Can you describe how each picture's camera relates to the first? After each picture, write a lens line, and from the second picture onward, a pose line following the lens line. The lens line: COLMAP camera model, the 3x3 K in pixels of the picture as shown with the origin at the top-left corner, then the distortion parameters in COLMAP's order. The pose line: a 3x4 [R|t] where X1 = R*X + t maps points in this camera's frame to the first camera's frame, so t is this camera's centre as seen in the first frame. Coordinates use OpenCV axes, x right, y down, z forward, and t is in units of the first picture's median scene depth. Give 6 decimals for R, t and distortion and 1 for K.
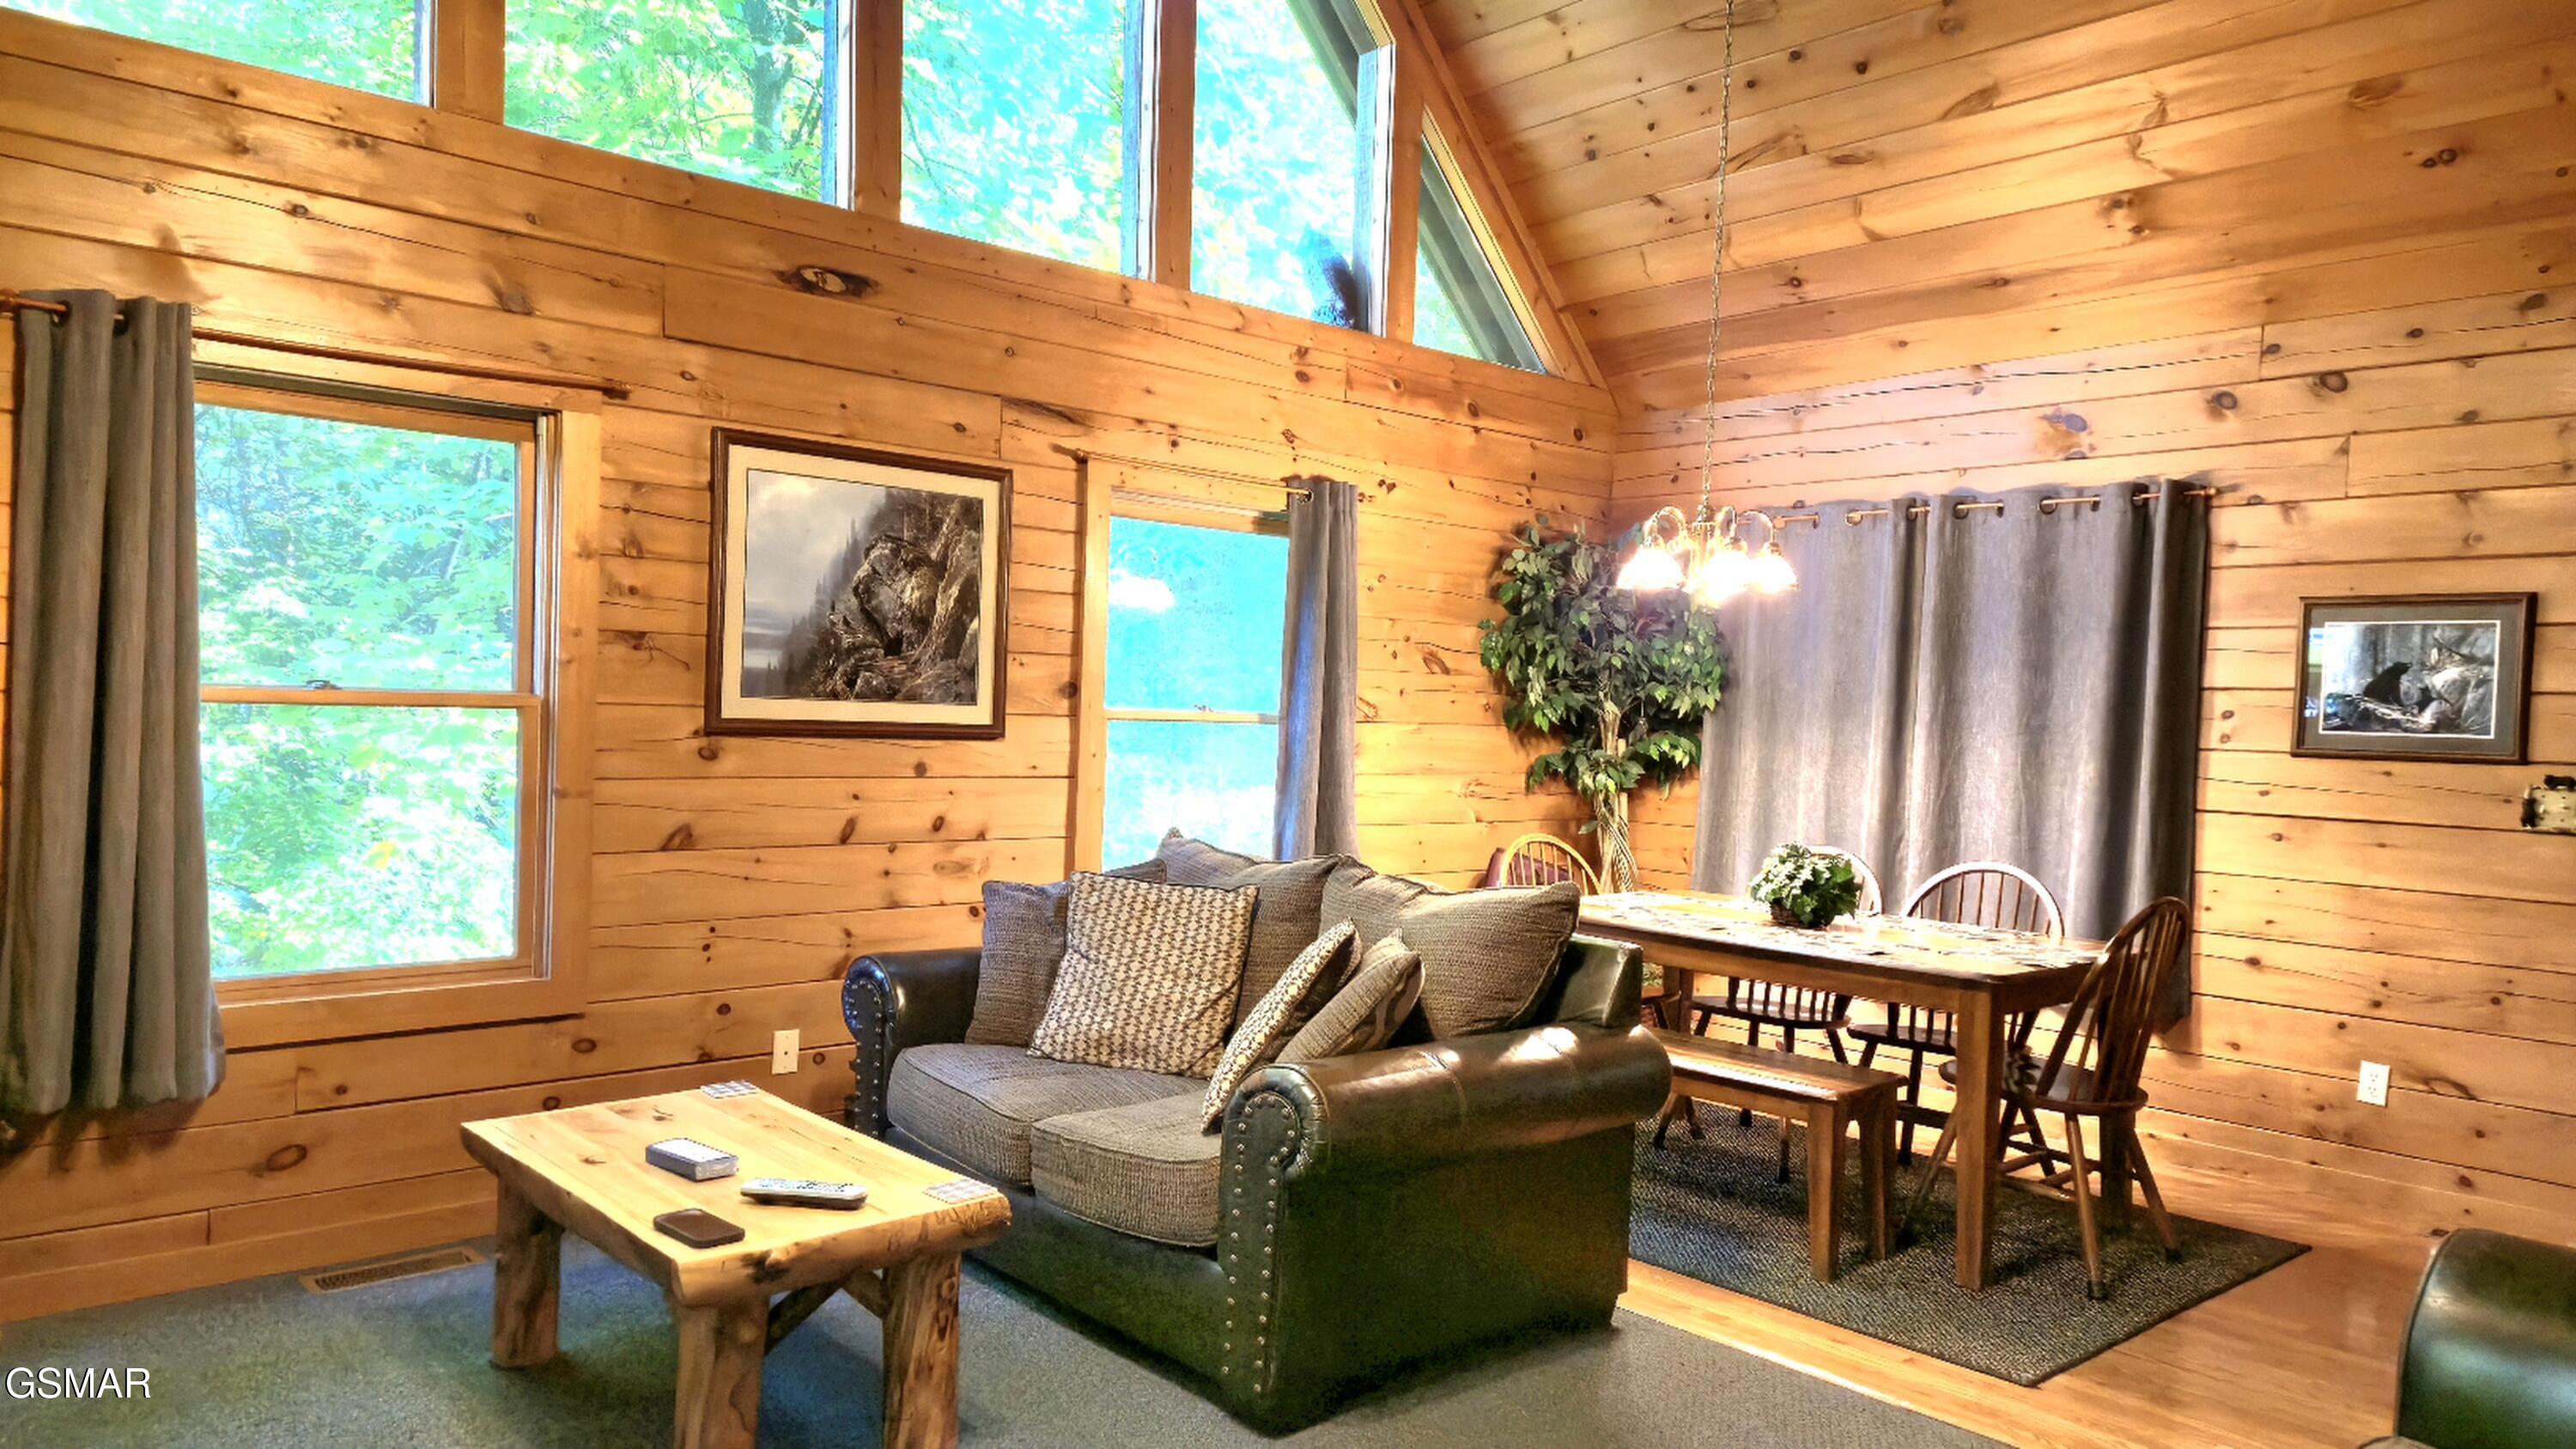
lens RADIAL K [[1705.7, 0, 1284.6], [0, 1705.7, 739.7], [0, 0, 1]] dist [0.039331, -0.020261]
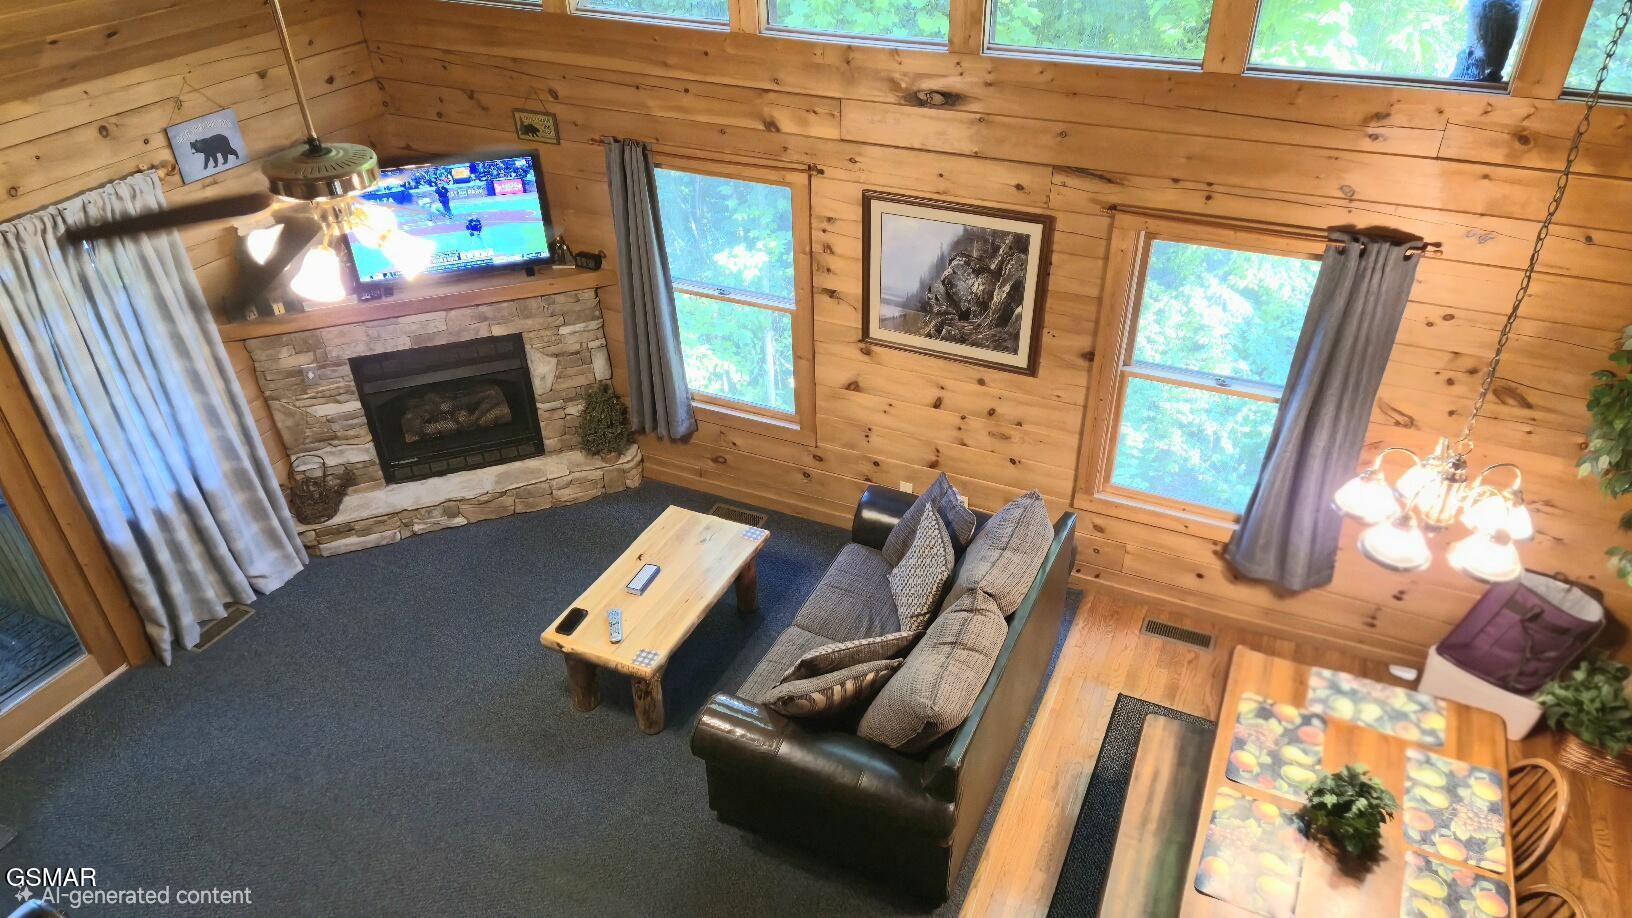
lens RADIAL K [[1080.4, 0, 801.9], [0, 1080.4, 456.0], [0, 0, 1]] dist [0.039331, -0.020261]
pose [[0.383915, 0.471649, -0.793824, 0.621505], [0.025936, 0.853857, 0.519860, -0.493256], [0.923004, -0.220171, 0.315577, 0.477777]]
